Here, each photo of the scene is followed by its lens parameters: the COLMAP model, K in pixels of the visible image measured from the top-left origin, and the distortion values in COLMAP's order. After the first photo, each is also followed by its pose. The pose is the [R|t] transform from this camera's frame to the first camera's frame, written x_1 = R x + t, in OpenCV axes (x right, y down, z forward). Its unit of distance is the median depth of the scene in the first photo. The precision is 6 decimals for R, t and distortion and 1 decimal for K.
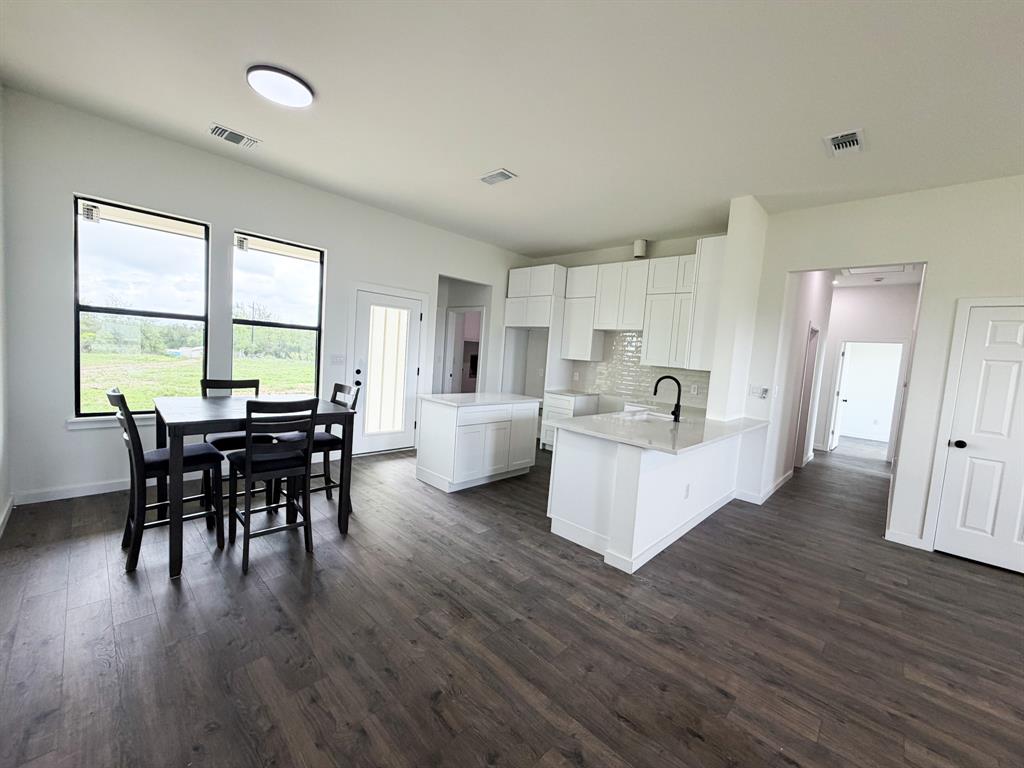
lens RADIAL K [[409.9, 0, 503.7], [0, 409.9, 384.0], [0, 0, 1]] dist [-0.002509, -0.000230]
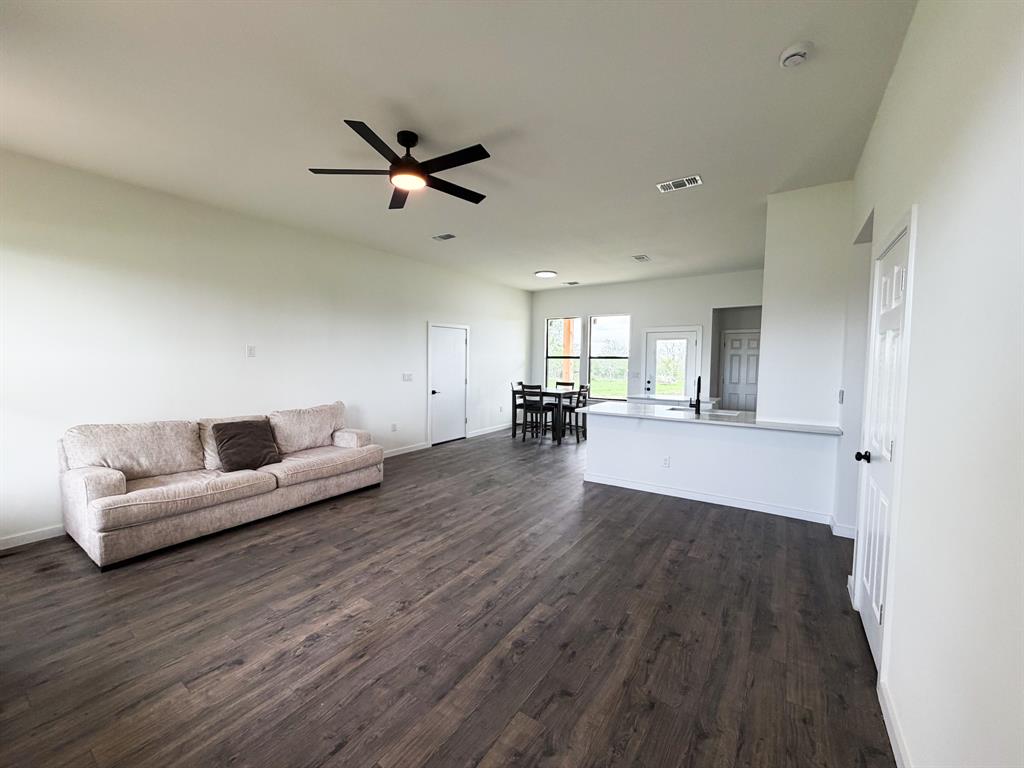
lens RADIAL K [[409.9, 0, 503.7], [0, 409.9, 384.0], [0, 0, 1]] dist [-0.002509, -0.000230]
pose [[0.161354, -0.010780, -0.986838, 2.016461], [-0.072211, 0.997131, -0.022699, 0.098468], [0.984251, 0.074923, 0.160113, 0.310223]]
